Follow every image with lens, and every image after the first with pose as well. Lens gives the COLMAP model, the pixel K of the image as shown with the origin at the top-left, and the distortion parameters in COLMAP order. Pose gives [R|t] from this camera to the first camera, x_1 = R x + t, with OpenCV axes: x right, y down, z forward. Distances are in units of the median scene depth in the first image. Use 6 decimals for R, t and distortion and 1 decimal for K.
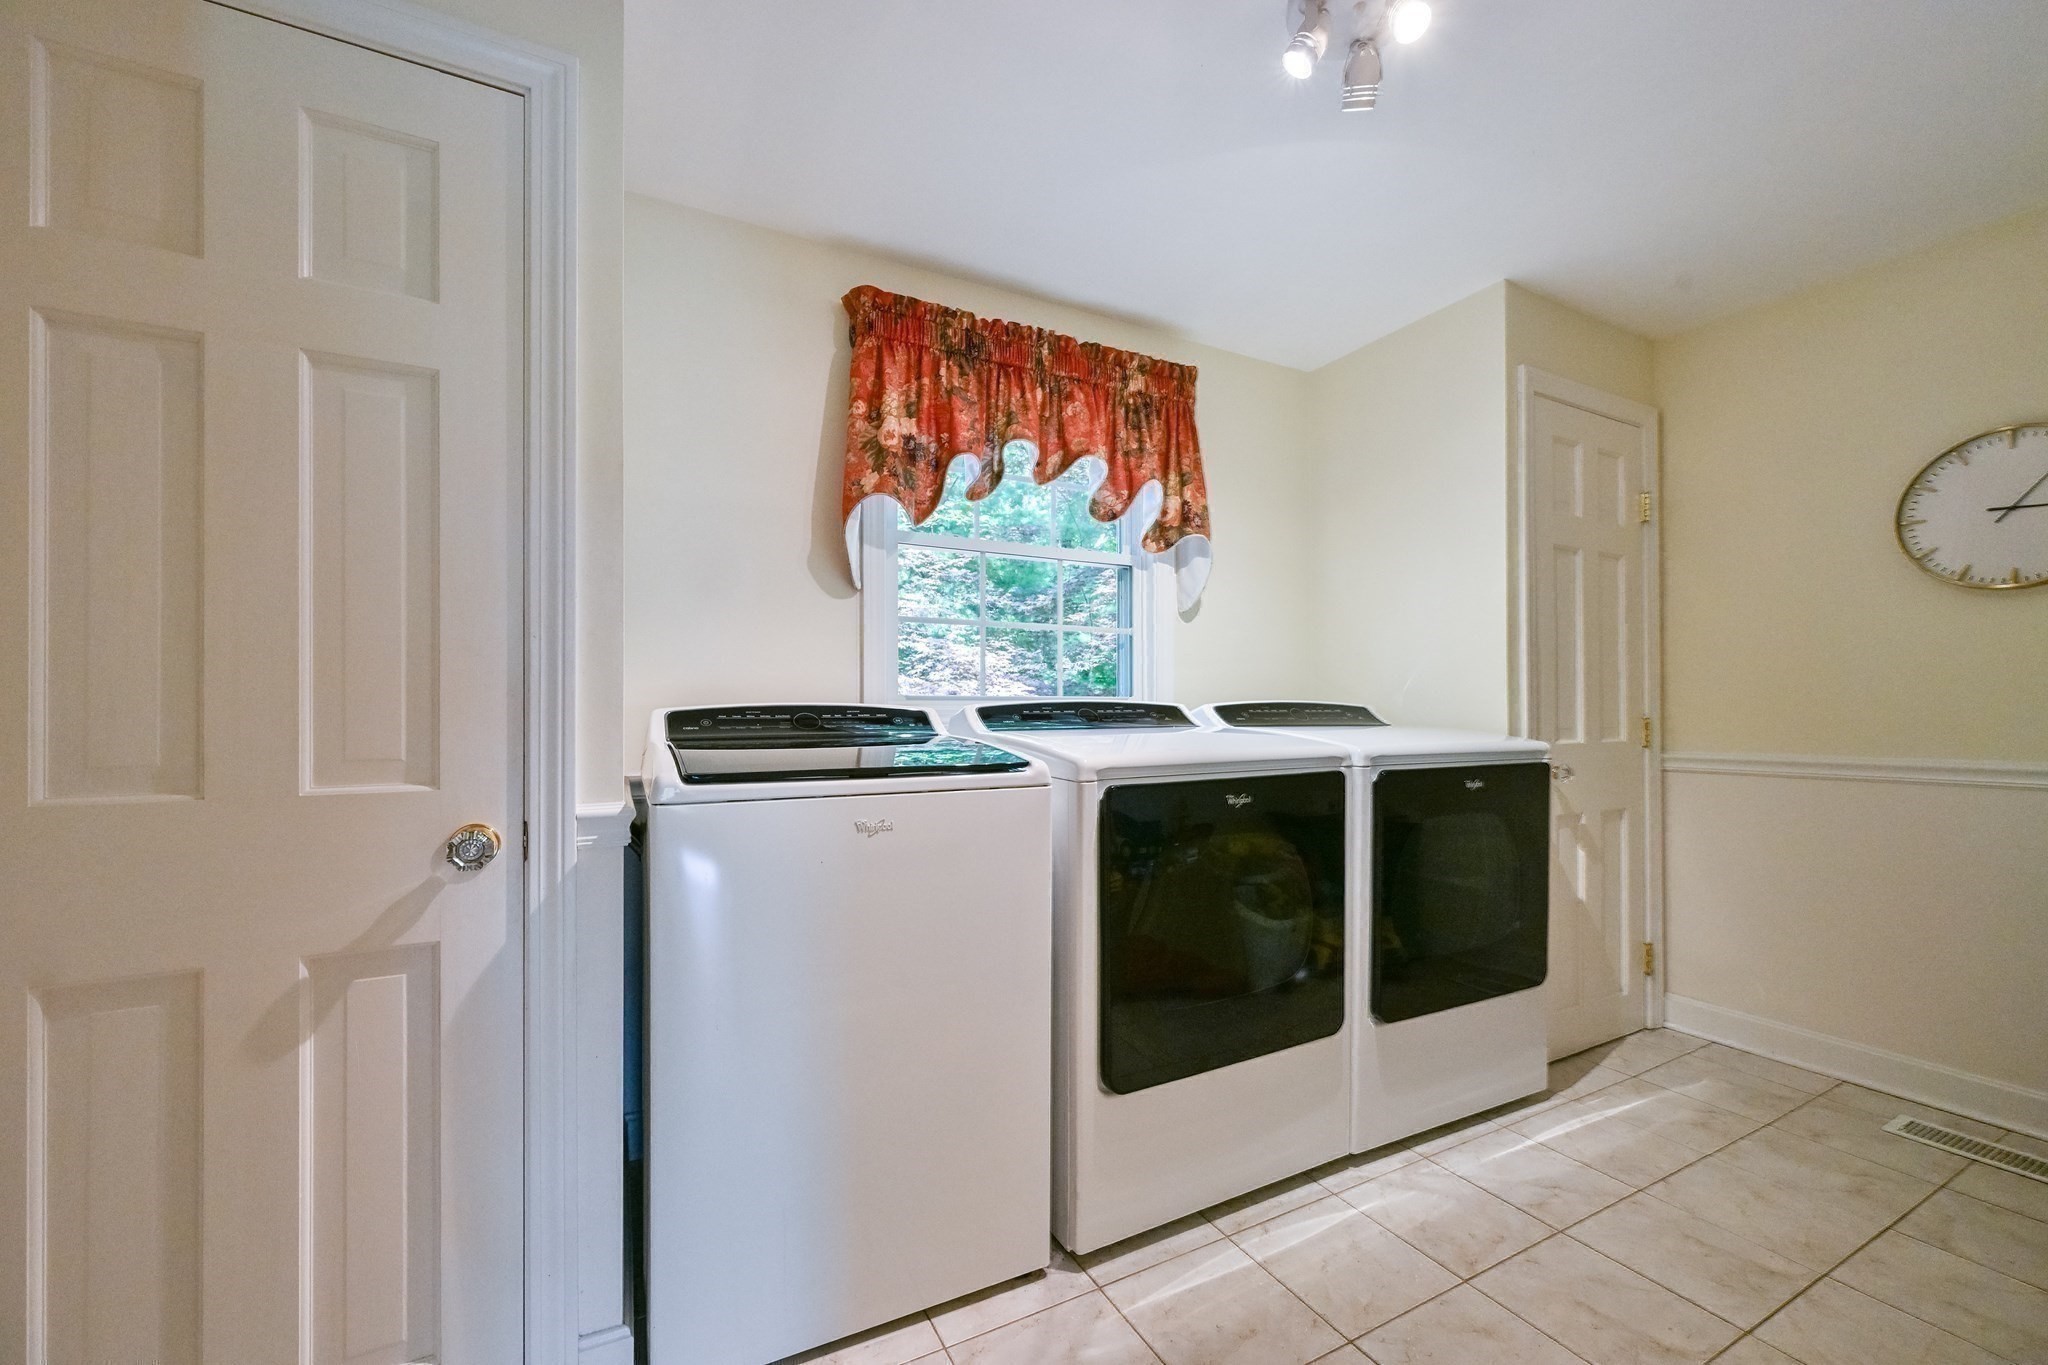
lens RADIAL K [[804.7, 0, 1018.8], [0, 804.7, 700.0], [0, 0, 1]] dist [0.000294, -0.000018]
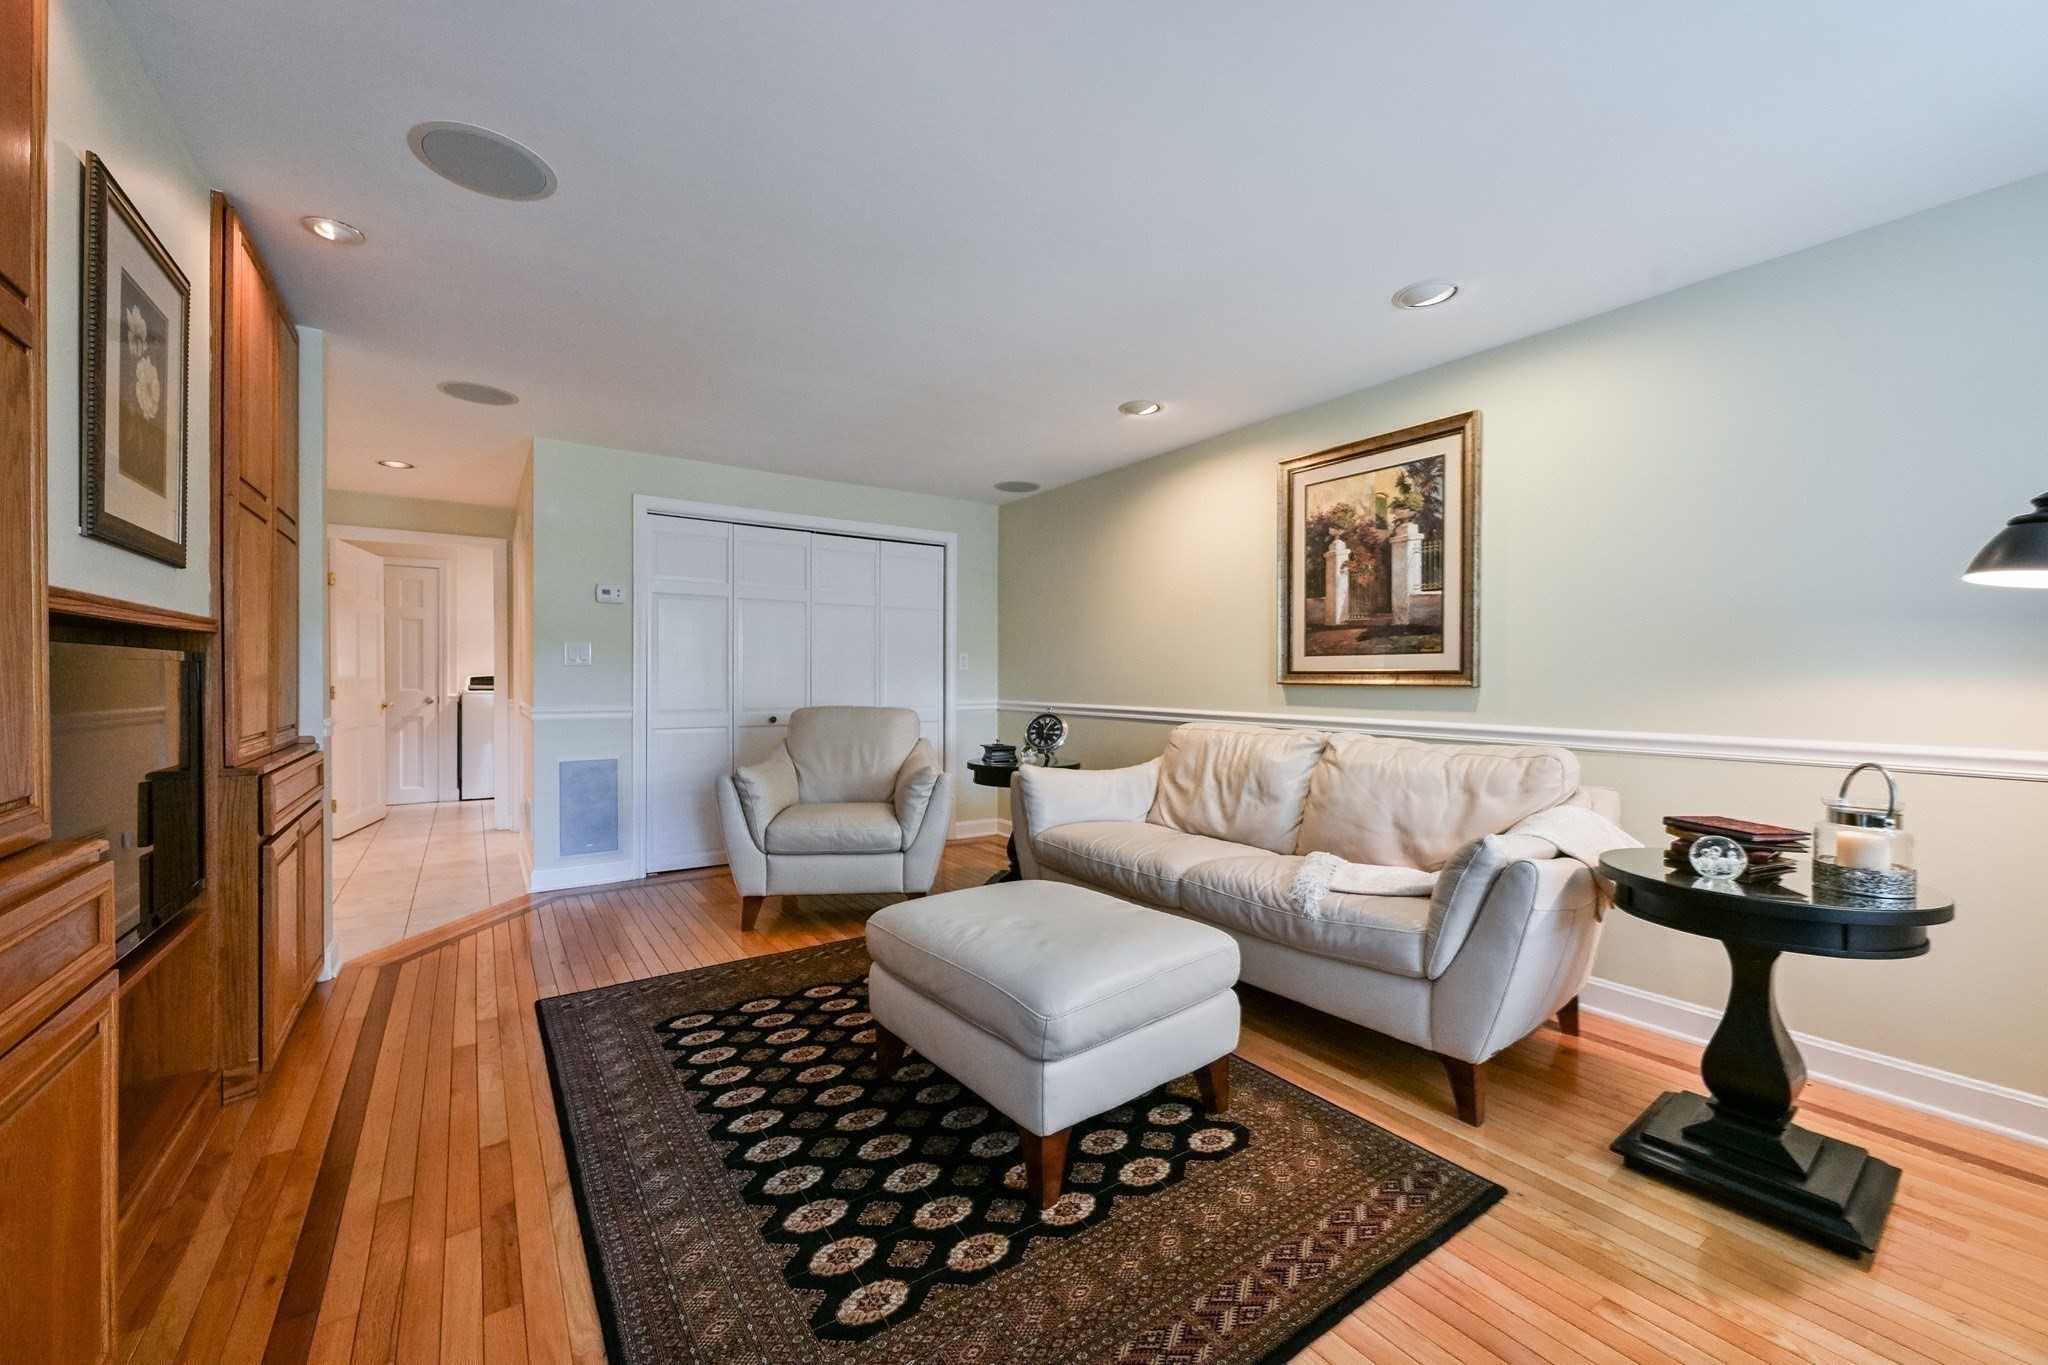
lens RADIAL K [[804.7, 0, 1040.6], [0, 804.7, 675.4], [0, 0, 1]] dist [0.000294, -0.000018]
pose [[0.990309, 0.002132, 0.138865, 2.895302], [-0.003786, 0.999925, 0.011646, -0.082884], [-0.138830, -0.012059, 0.990243, -5.383829]]
